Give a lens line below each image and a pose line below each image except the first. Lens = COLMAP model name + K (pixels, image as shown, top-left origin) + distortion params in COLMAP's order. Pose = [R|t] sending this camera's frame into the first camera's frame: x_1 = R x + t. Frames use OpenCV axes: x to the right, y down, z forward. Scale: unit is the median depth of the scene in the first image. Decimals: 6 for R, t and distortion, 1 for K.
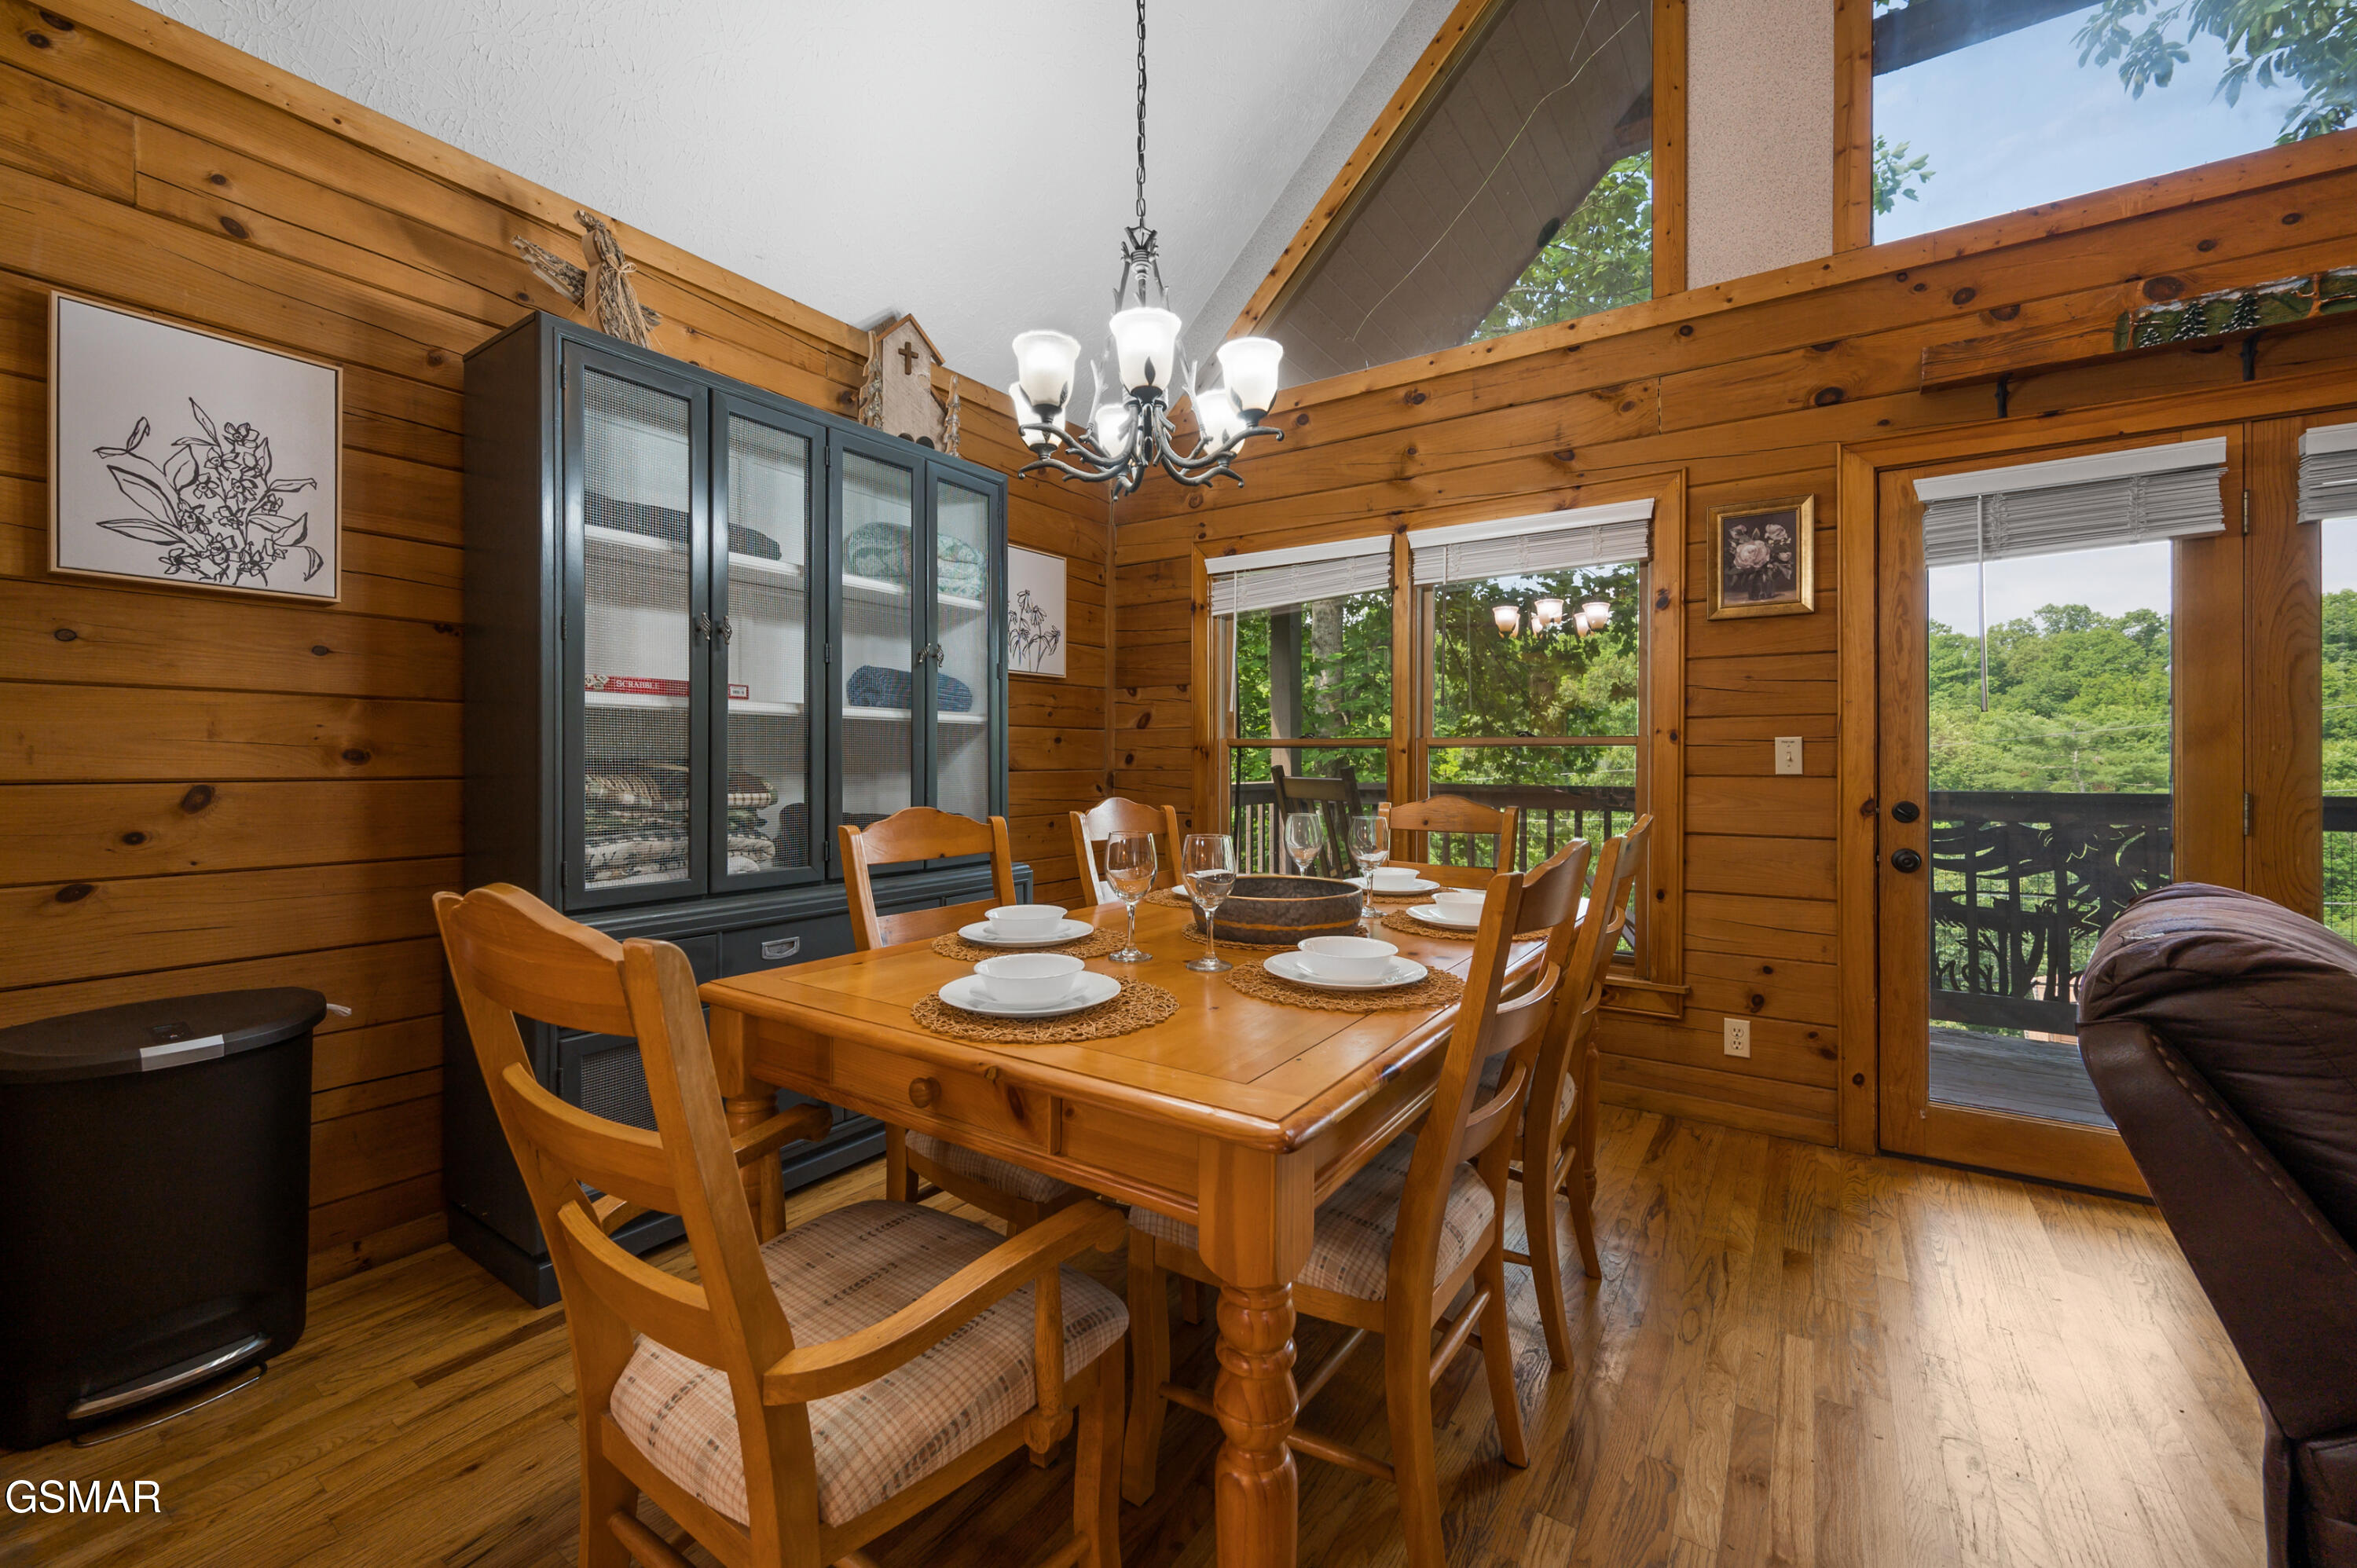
lens RADIAL K [[937.6, 0, 1185.9], [0, 937.6, 755.4], [0, 0, 1]] dist [-0.001573, 0.000018]
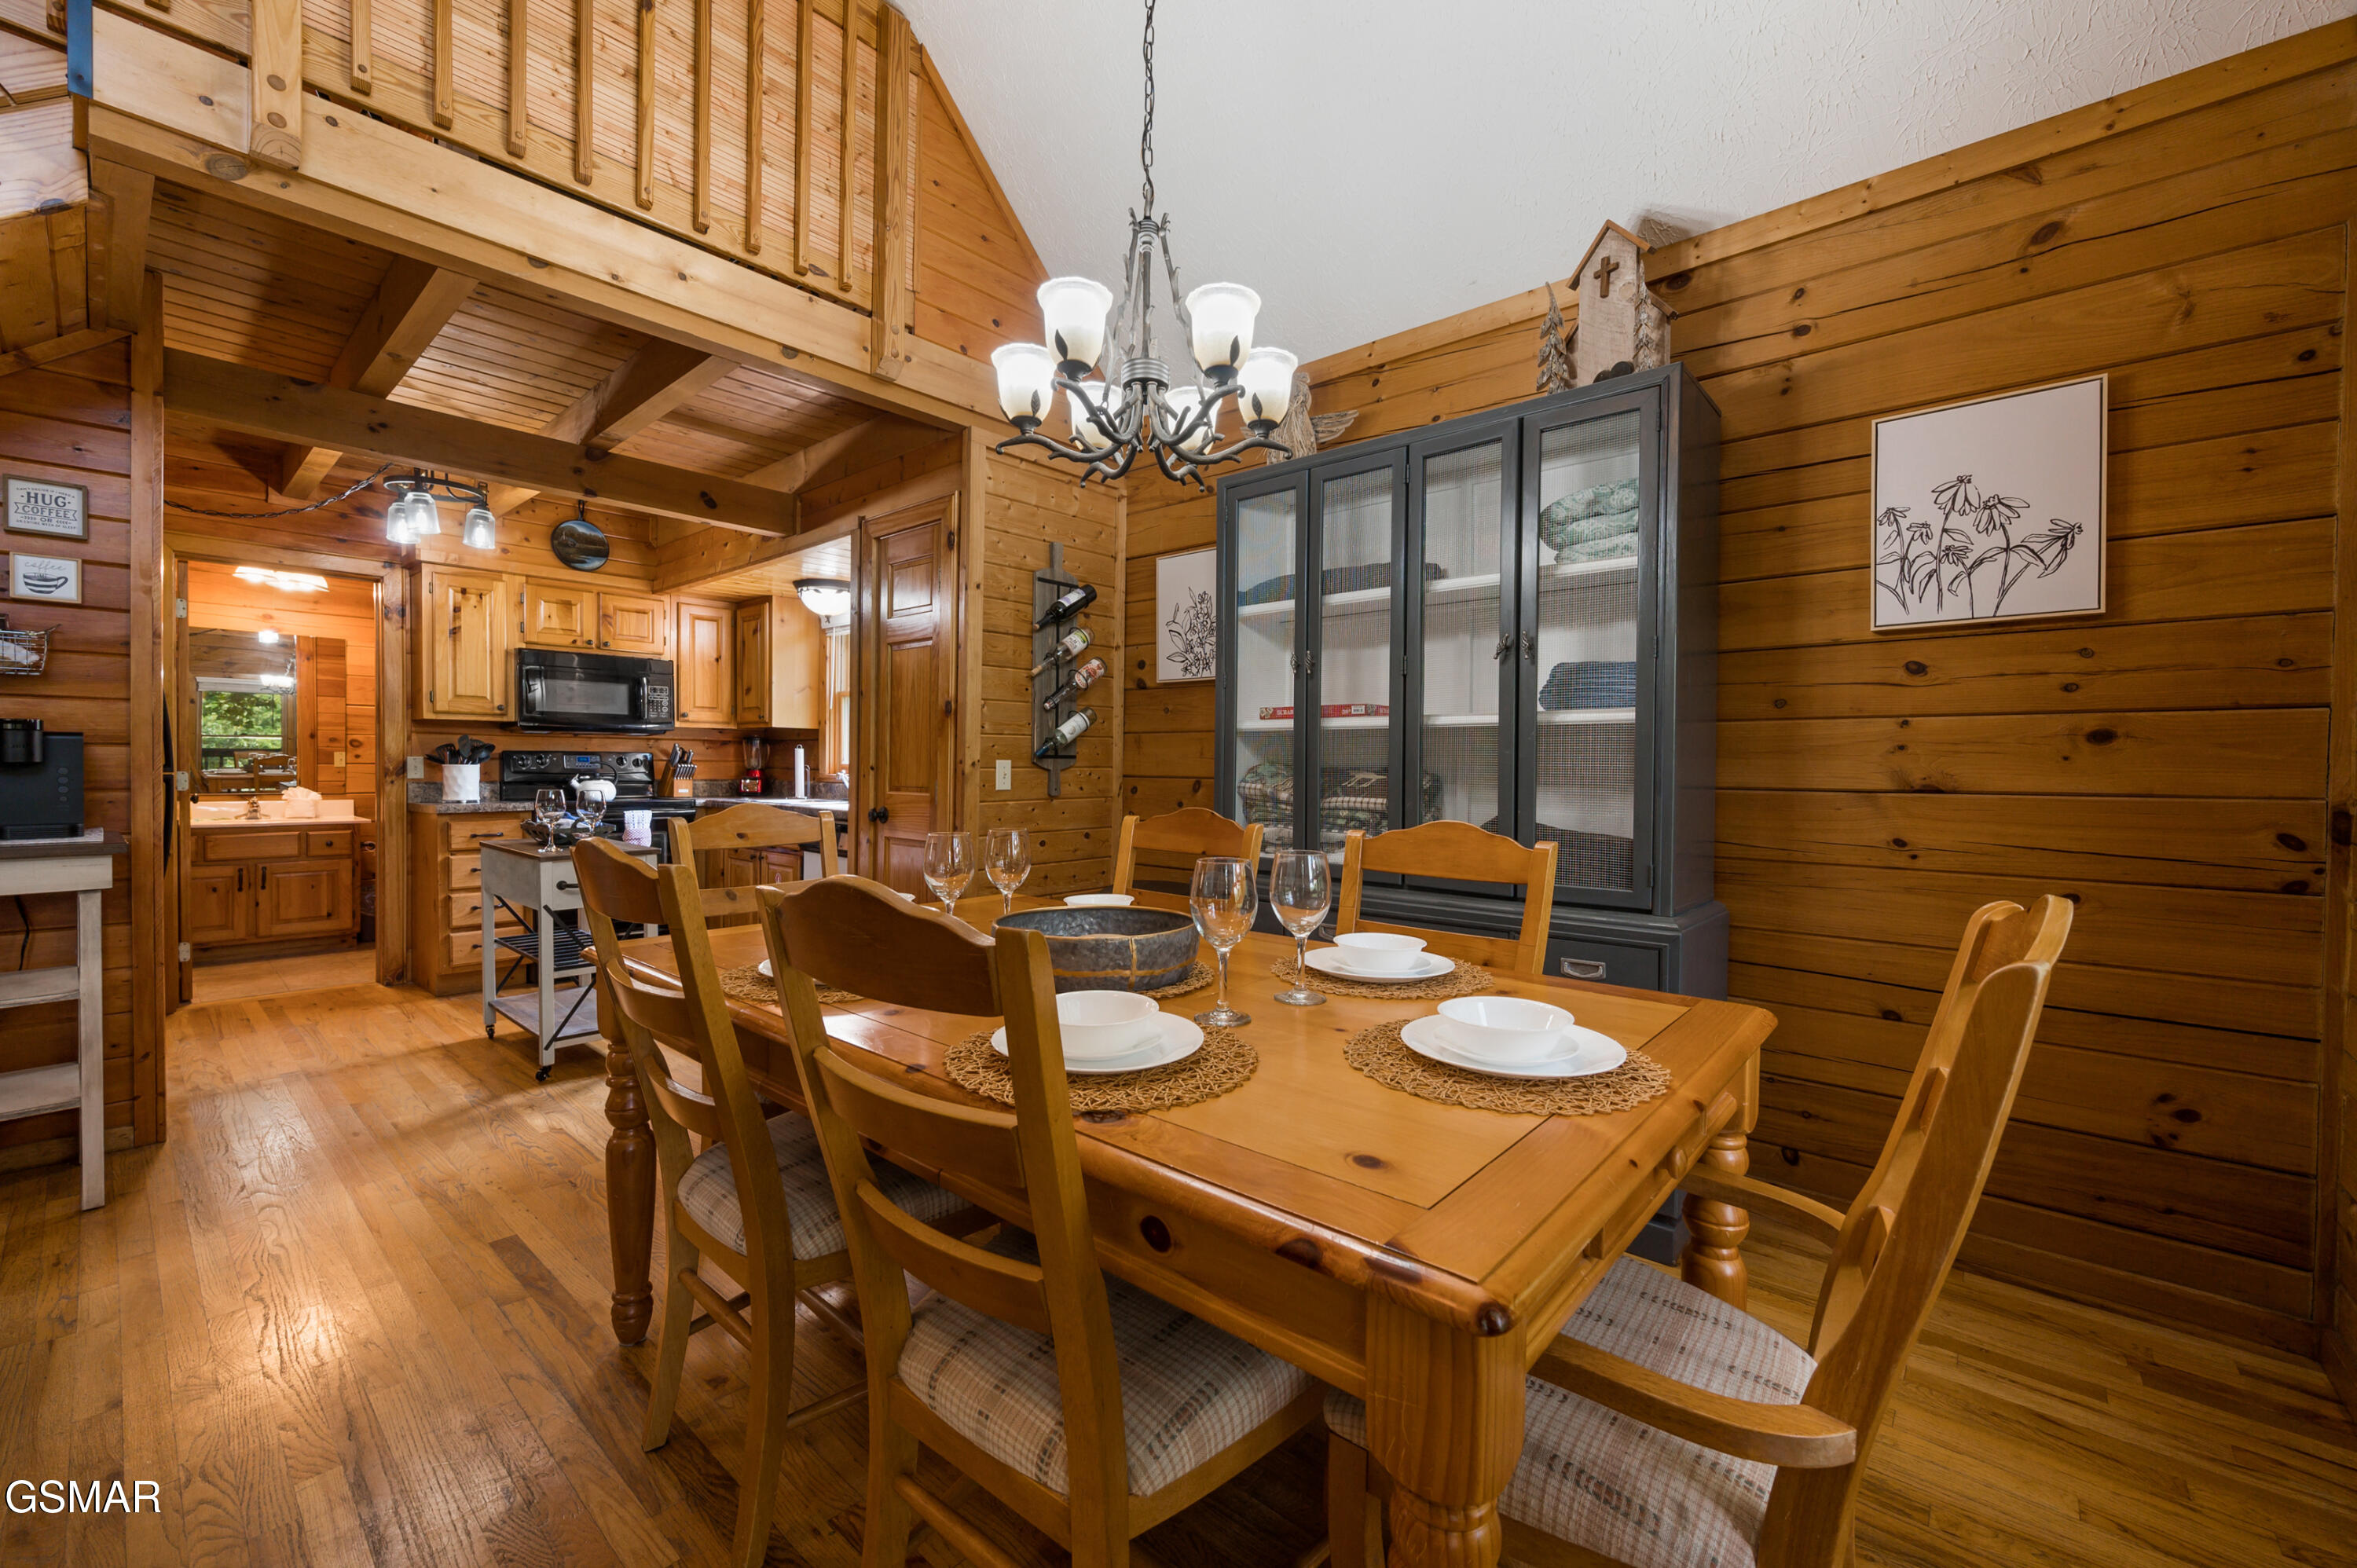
lens RADIAL K [[937.6, 0, 1177.5], [0, 937.6, 782.5], [0, 0, 1]] dist [-0.001573, 0.000018]
pose [[-0.126532, 0.014635, -0.991855, 0.588368], [-0.004179, 0.999874, 0.015287, 0.004775], [0.991954, 0.006079, -0.126455, 0.767743]]
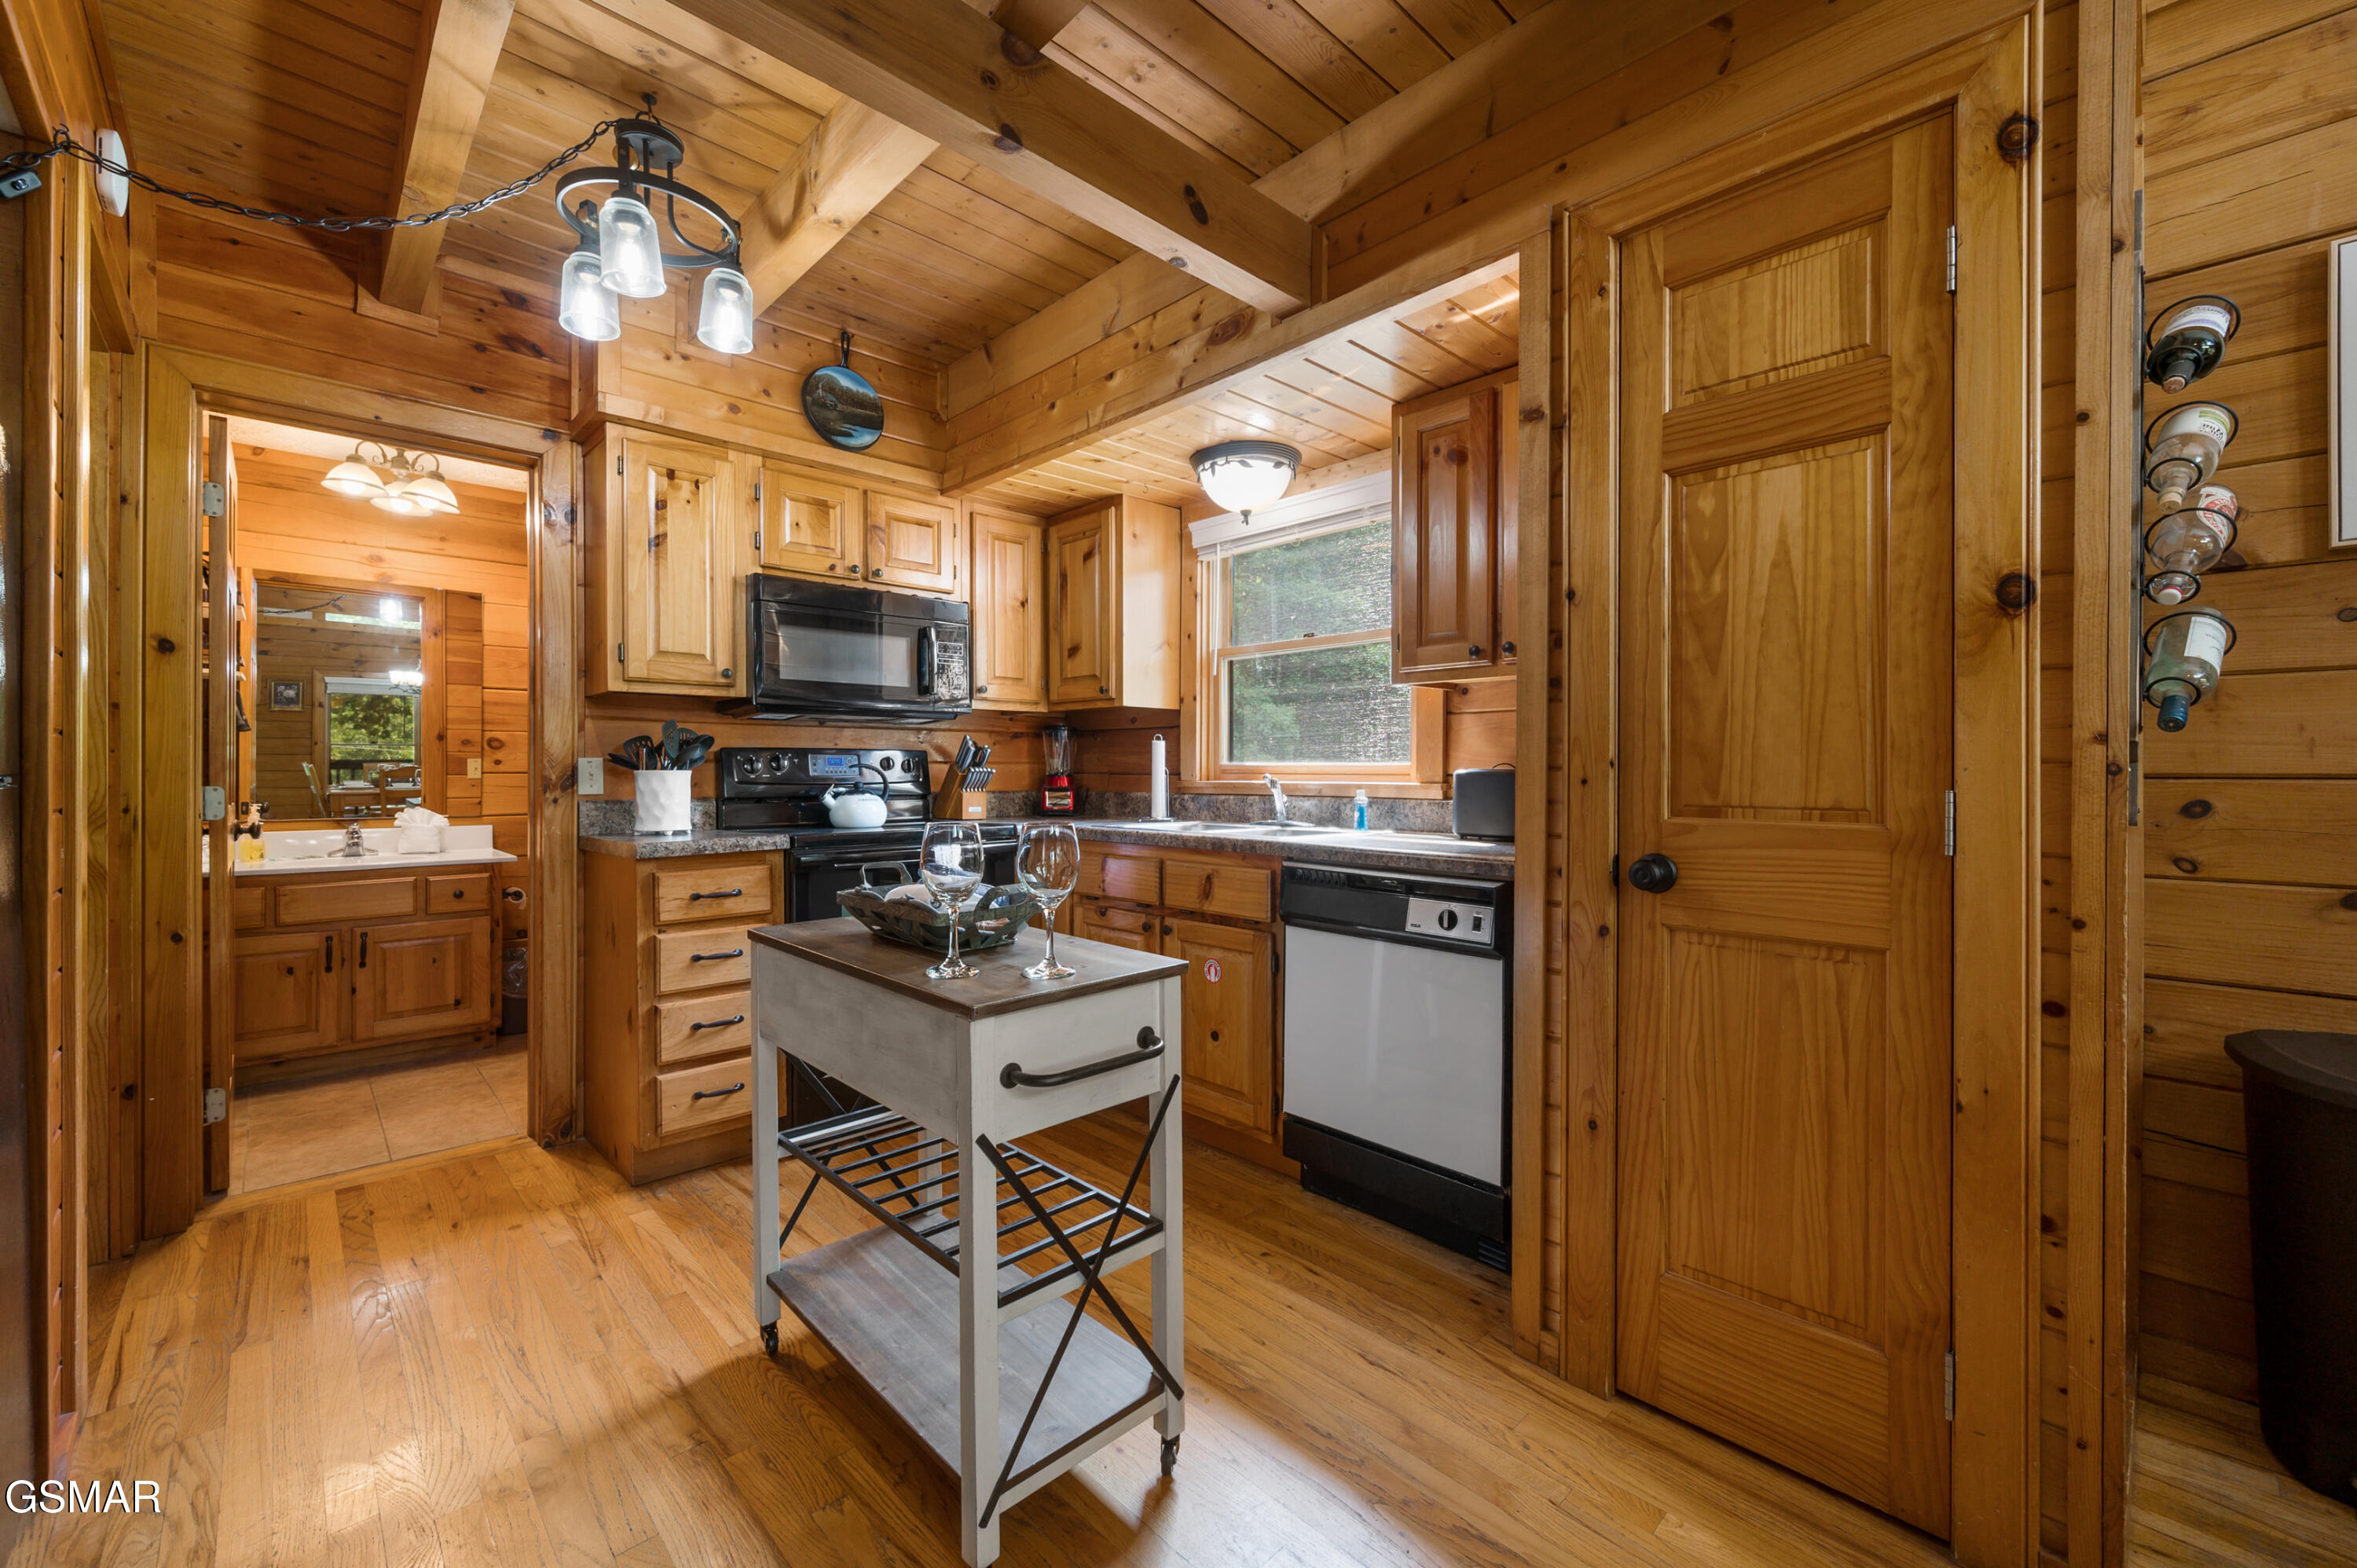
lens RADIAL K [[937.6, 0, 1175.8], [0, 937.6, 772.1], [0, 0, 1]] dist [-0.001573, 0.000018]
pose [[-0.214331, -0.001212, -0.976760, -0.040304], [0.006348, 0.999976, -0.002634, 0.011276], [0.976740, -0.006765, -0.214318, 0.048173]]
